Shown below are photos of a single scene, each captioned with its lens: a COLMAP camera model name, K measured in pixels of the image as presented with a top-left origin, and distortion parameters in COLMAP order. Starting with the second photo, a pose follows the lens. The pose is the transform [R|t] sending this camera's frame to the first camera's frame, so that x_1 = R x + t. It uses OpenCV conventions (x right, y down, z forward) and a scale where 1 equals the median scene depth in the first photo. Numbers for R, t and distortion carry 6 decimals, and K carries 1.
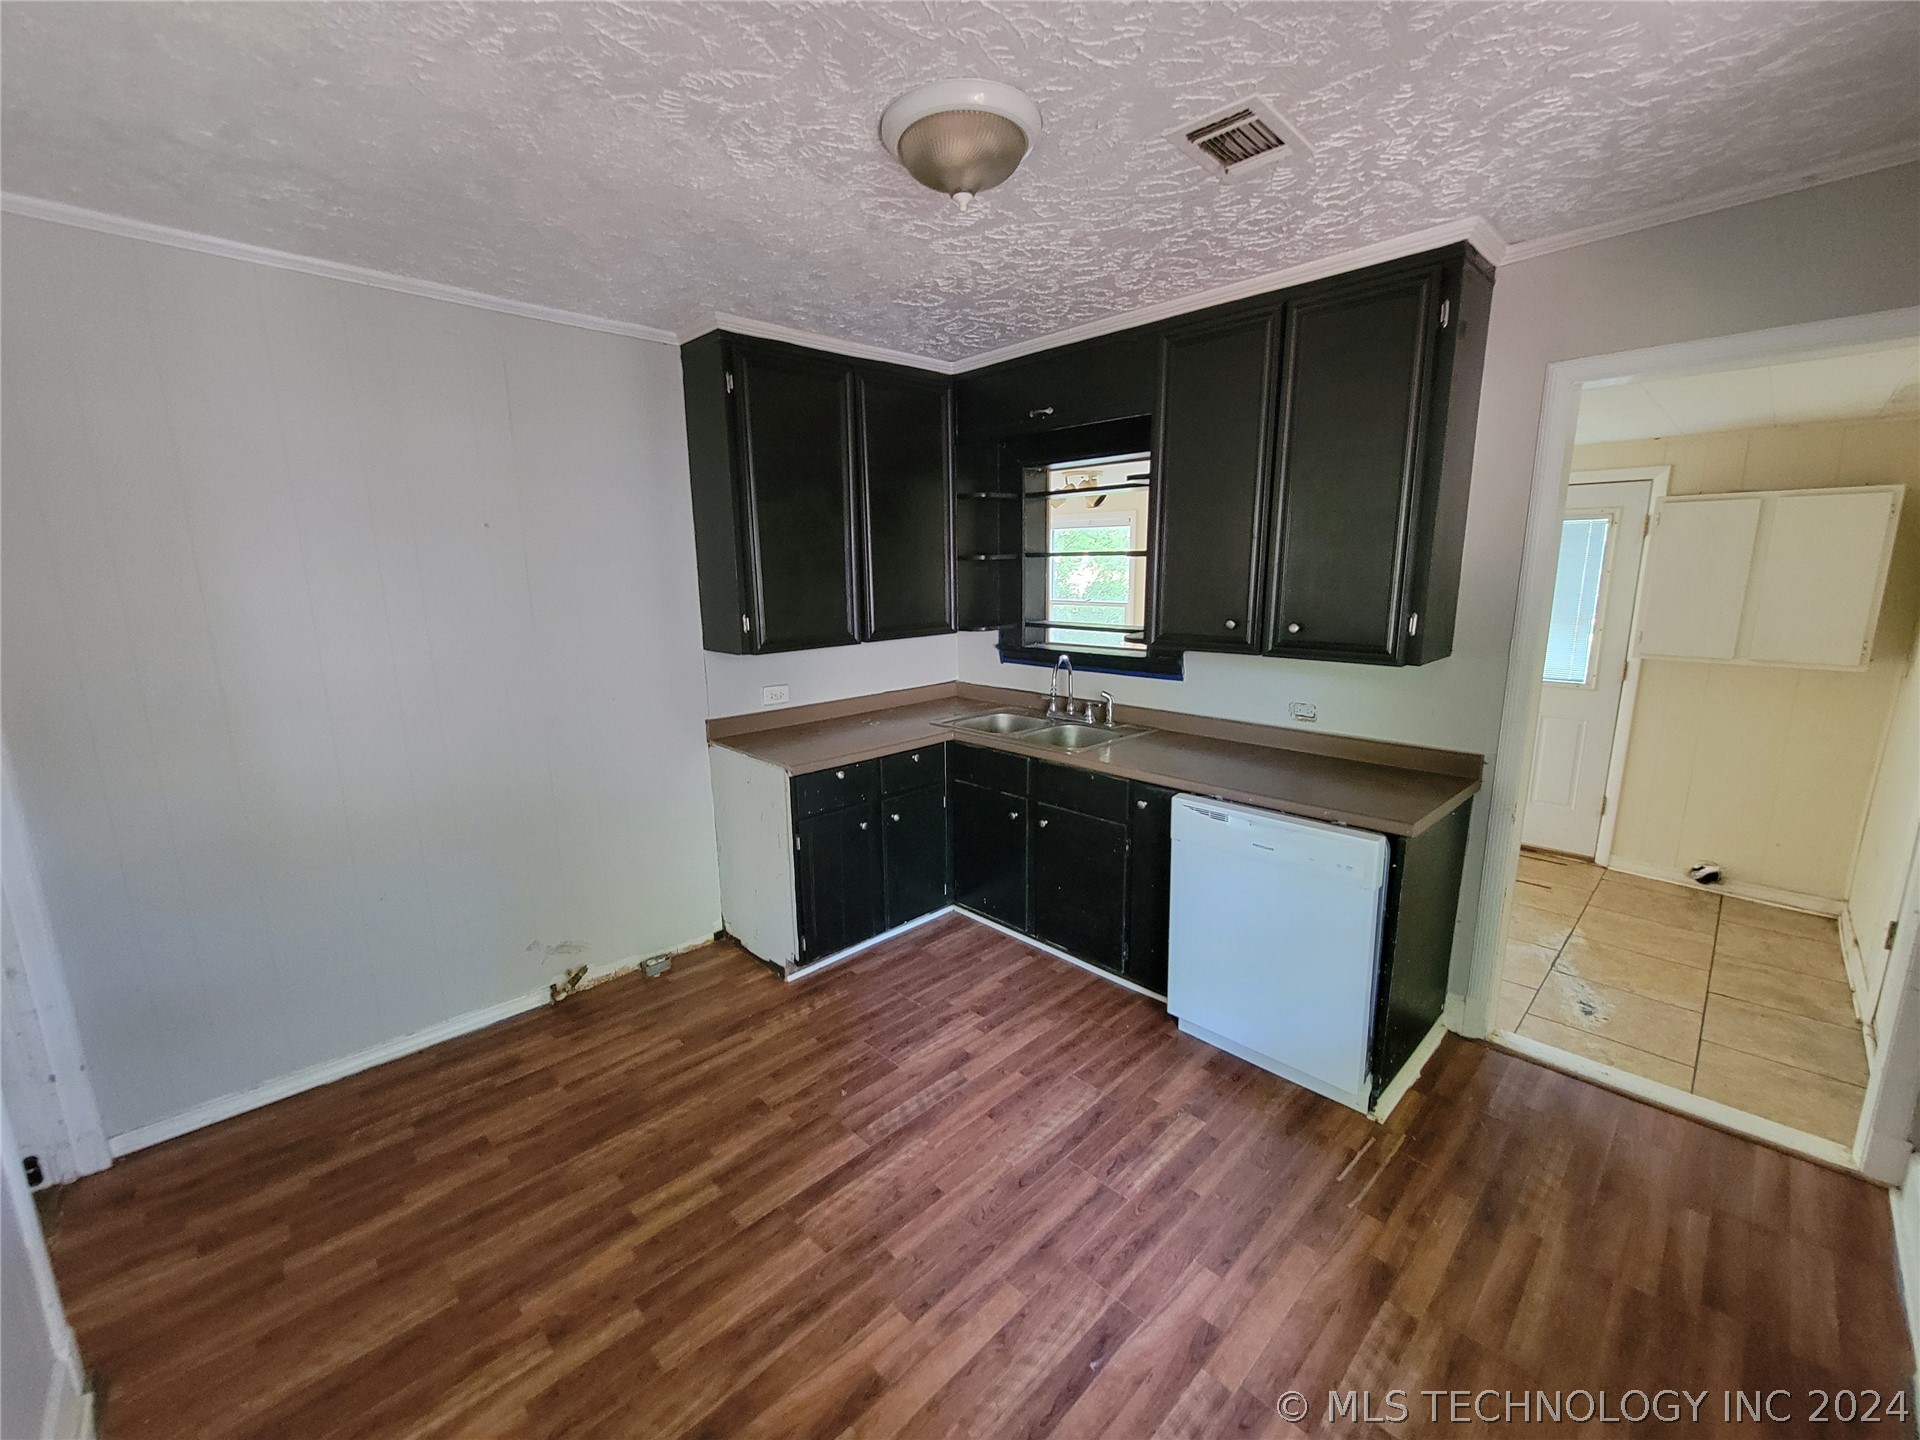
lens RADIAL K [[780.0, 0, 954.3], [0, 780.0, 713.3], [0, 0, 1]] dist [-0.003369, 0.000269]
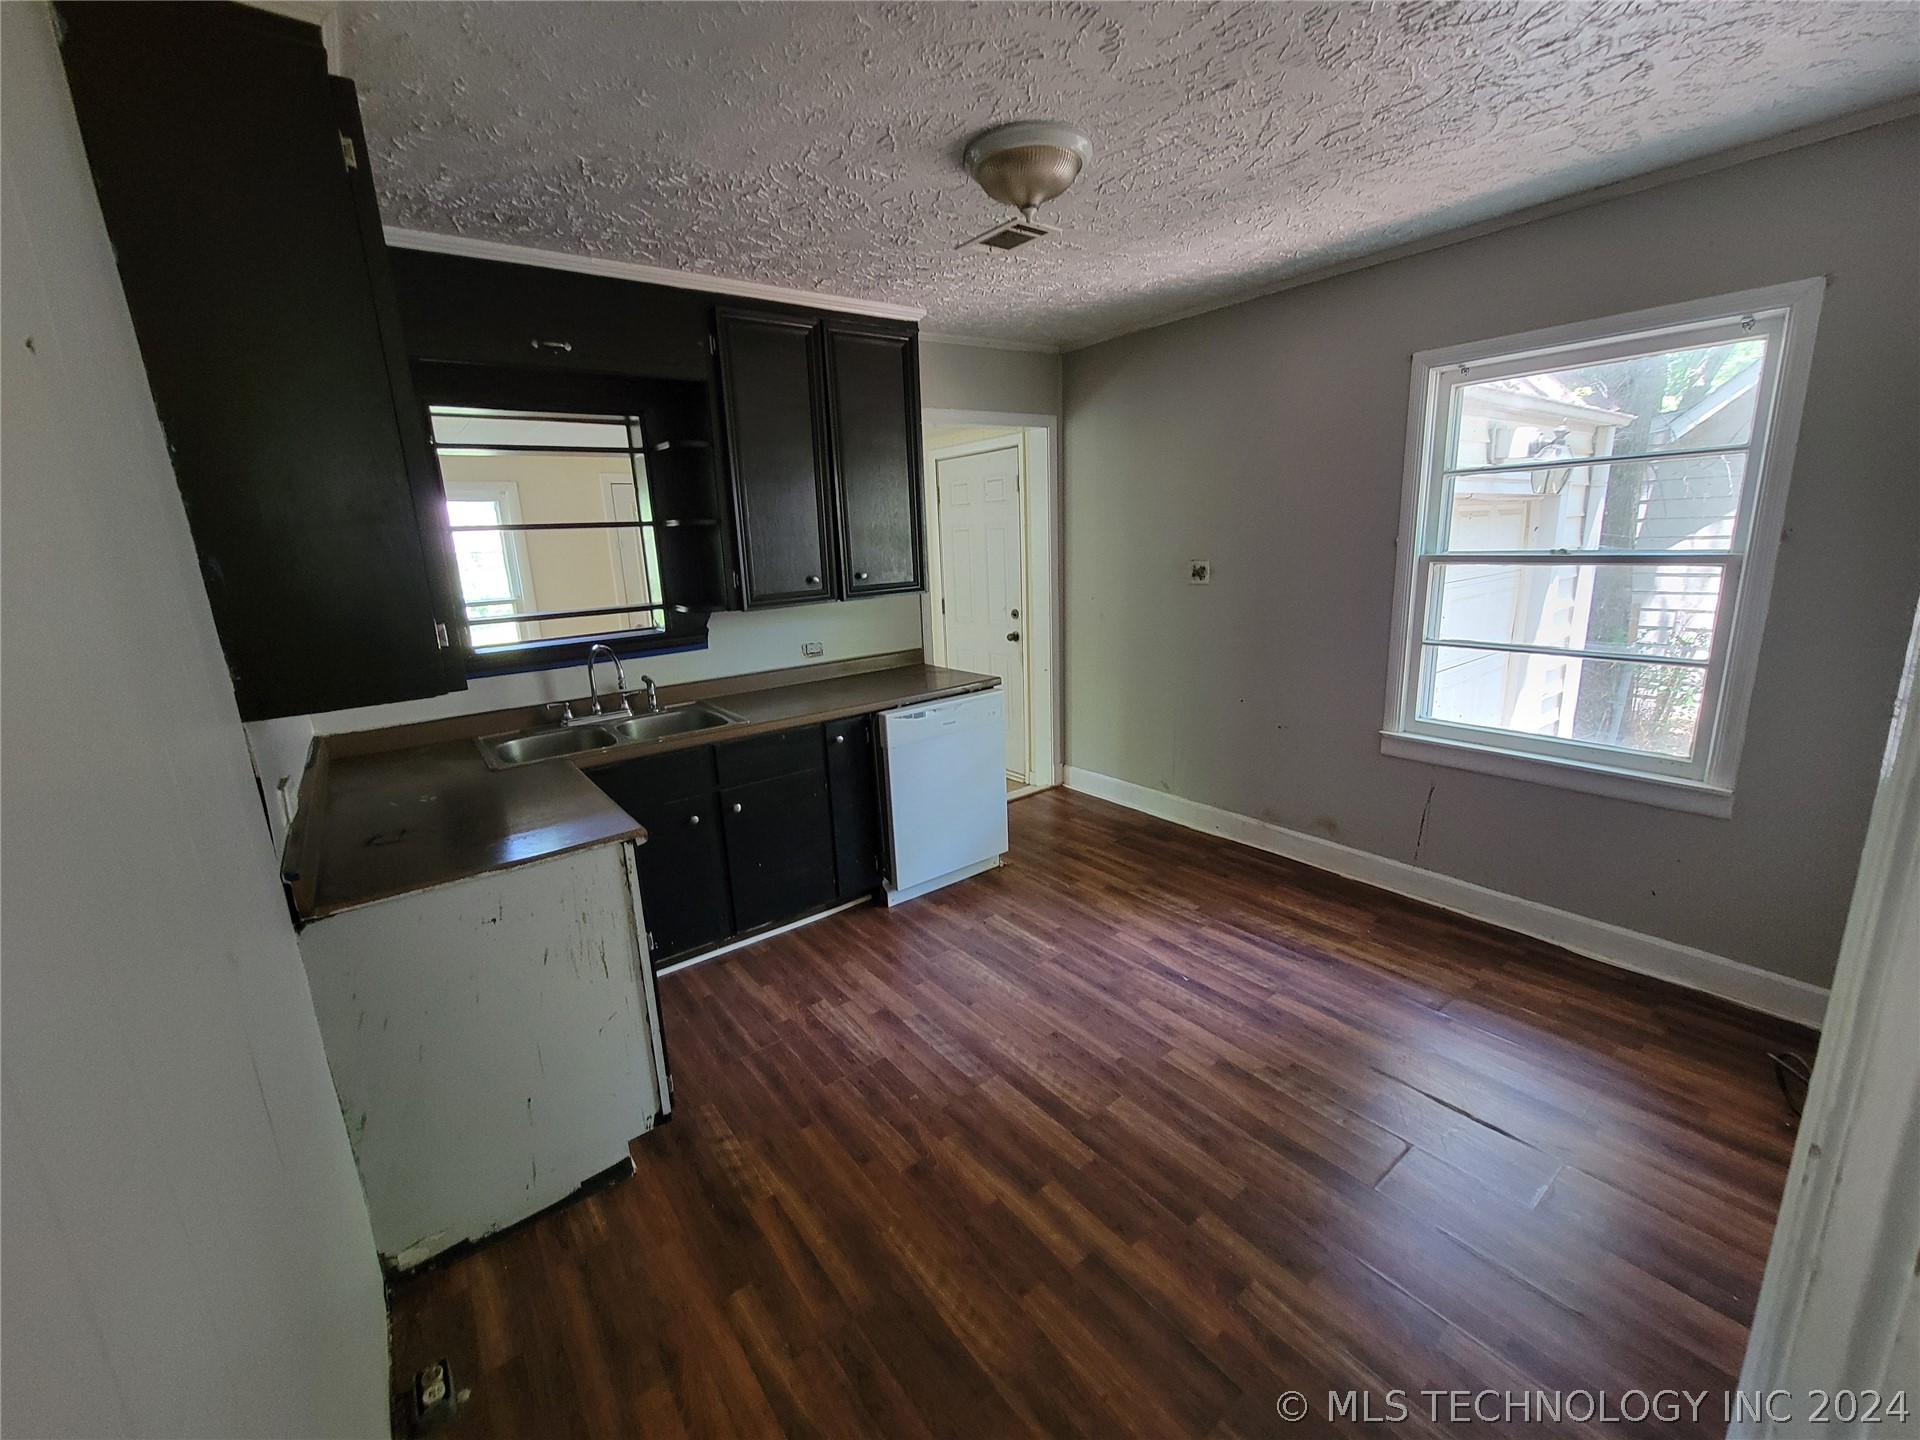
lens RADIAL K [[780.0, 0, 955.3], [0, 780.0, 711.6], [0, 0, 1]] dist [-0.003369, 0.000269]
pose [[0.120665, -0.218439, 0.968362, -1.087666], [0.228998, 0.955304, 0.186959, -0.124661], [-0.965919, 0.199194, 0.165294, 0.837953]]
